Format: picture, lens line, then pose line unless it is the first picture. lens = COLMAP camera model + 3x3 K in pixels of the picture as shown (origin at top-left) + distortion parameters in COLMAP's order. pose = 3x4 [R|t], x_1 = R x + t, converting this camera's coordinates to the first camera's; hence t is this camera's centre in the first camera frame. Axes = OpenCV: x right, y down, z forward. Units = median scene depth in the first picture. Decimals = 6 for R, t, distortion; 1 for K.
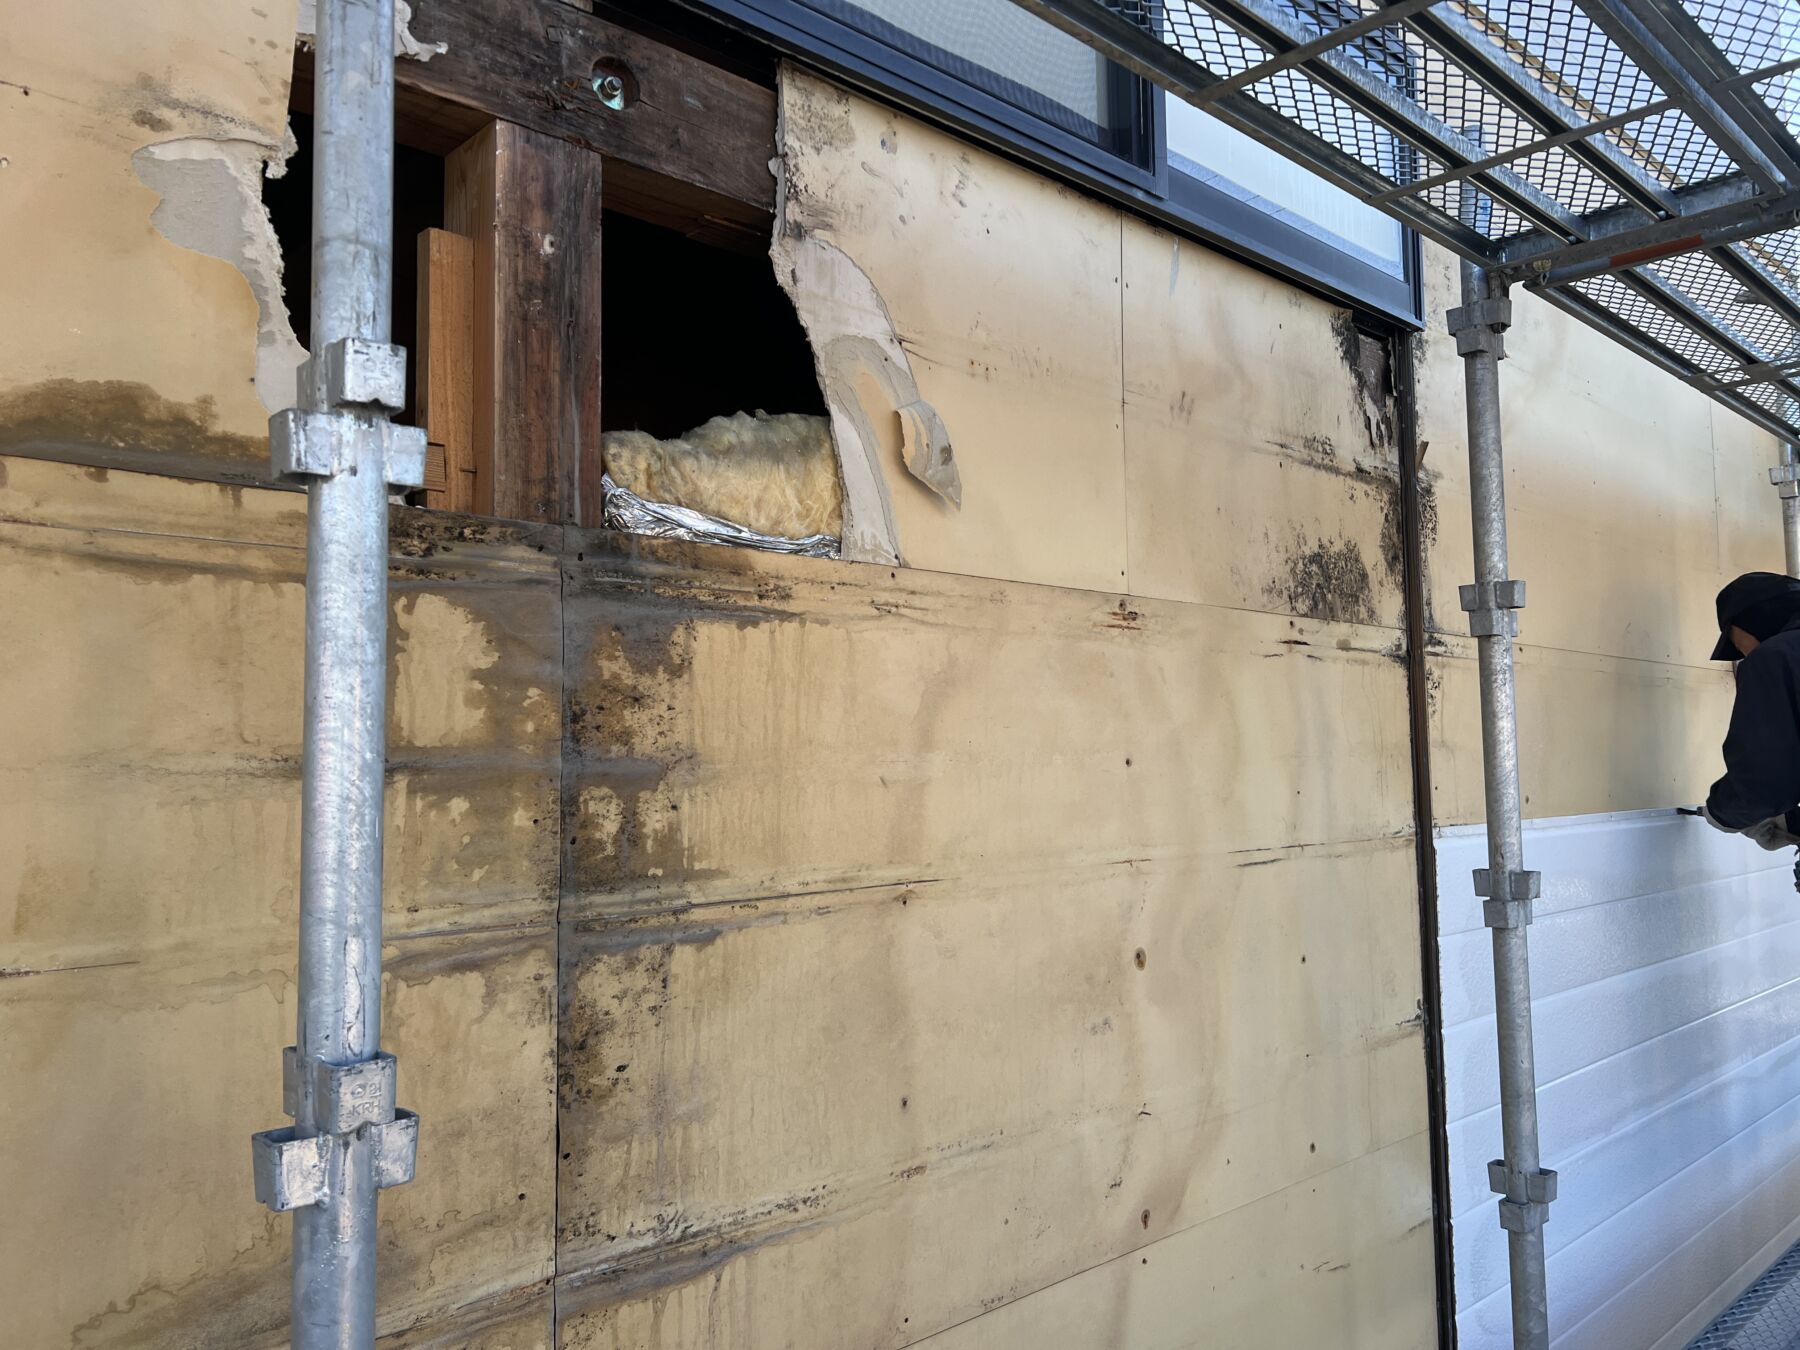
lens RADIAL K [[1365.1, 0, 899.8], [0, 1365.1, 671.7], [0, 0, 1]] dist [0.001680, -0.008035]
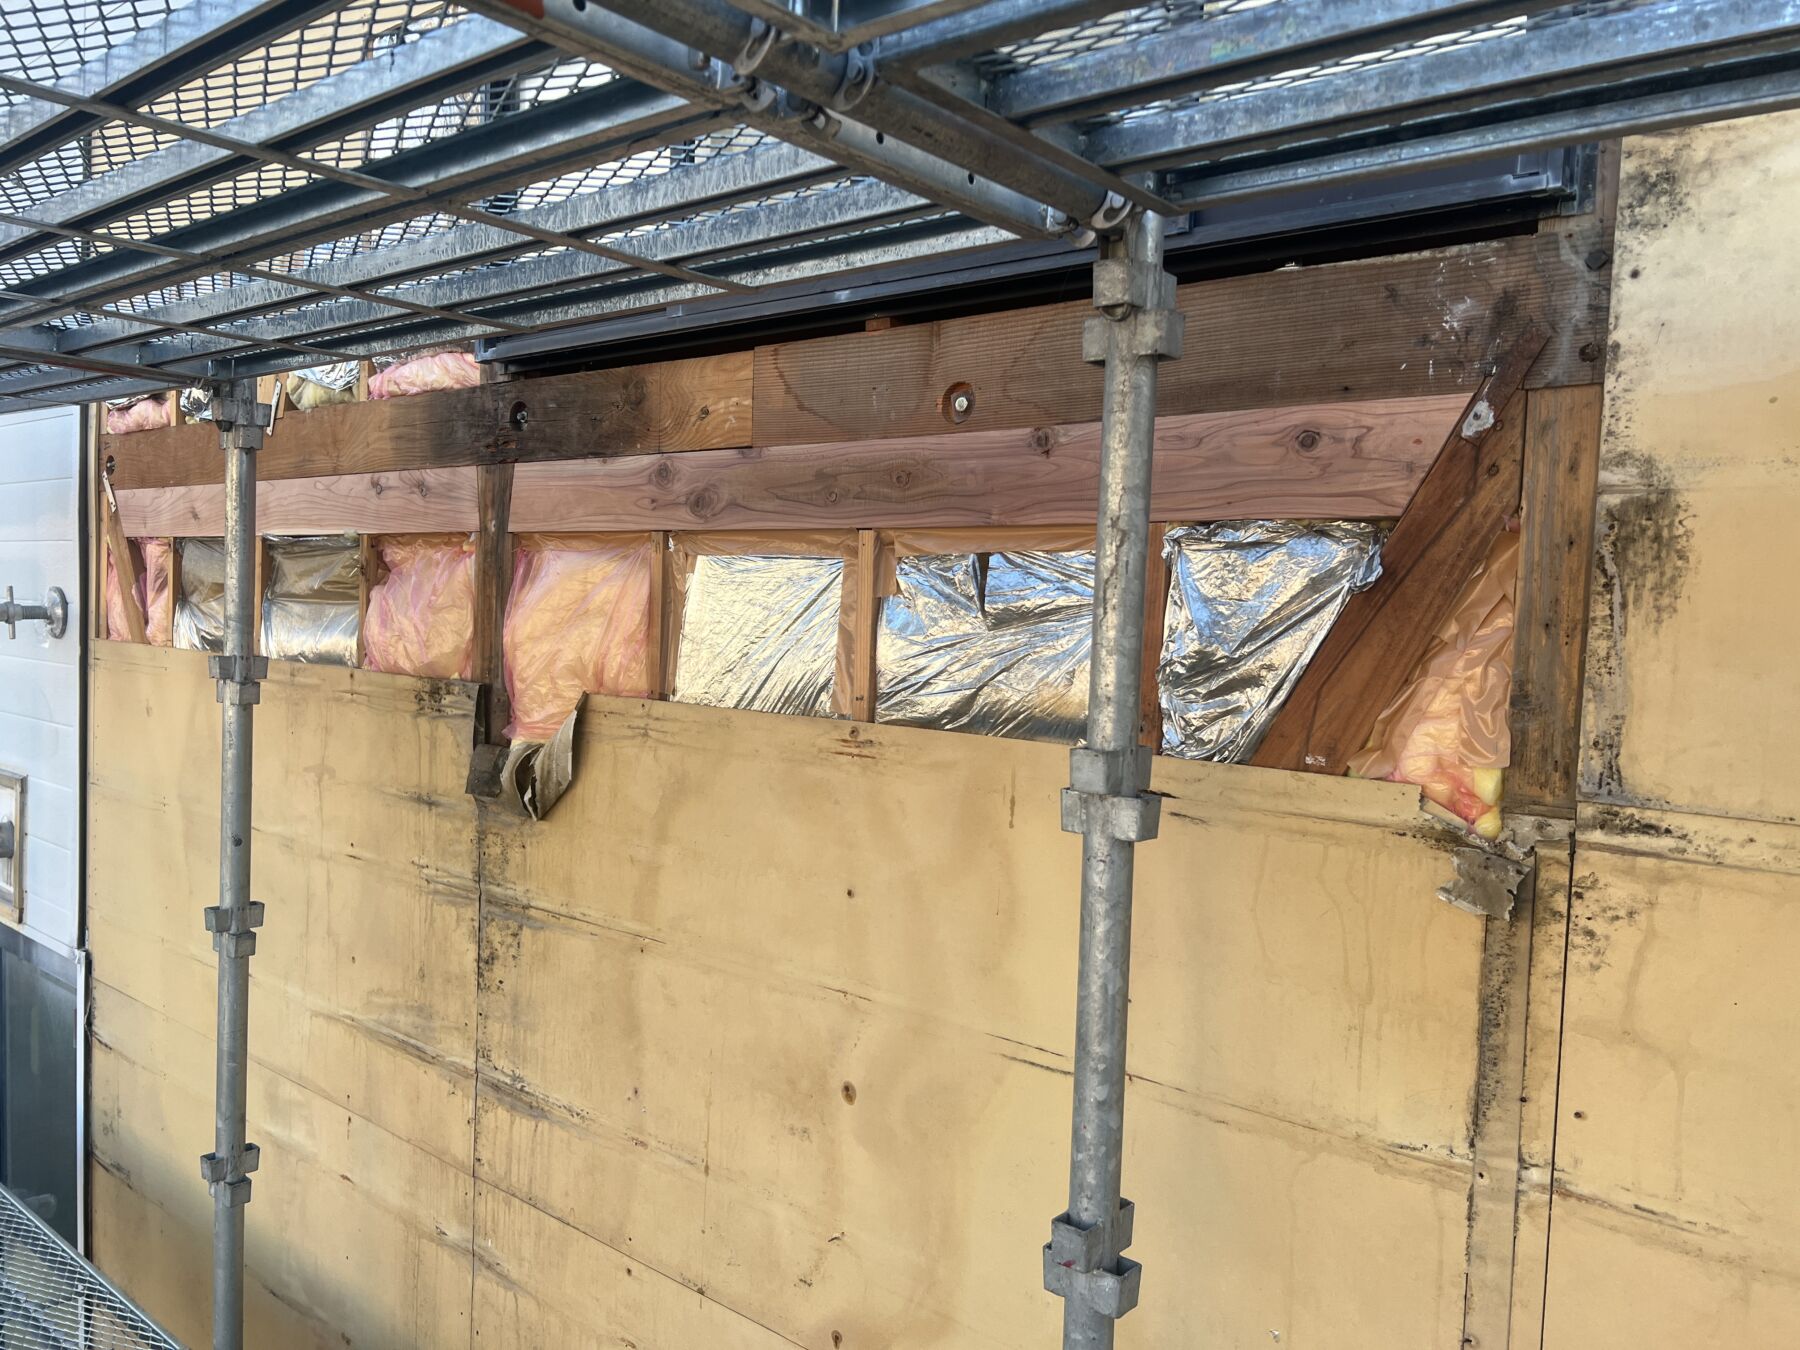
lens RADIAL K [[1365.1, 0, 902.2], [0, 1365.1, 682.4], [0, 0, 1]] dist [0.001680, -0.008035]
pose [[0.099529, 0.073421, -0.992322, 1.266305], [0.040537, 0.996147, 0.077770, -0.177503], [0.994209, -0.047966, 0.096169, 1.069794]]
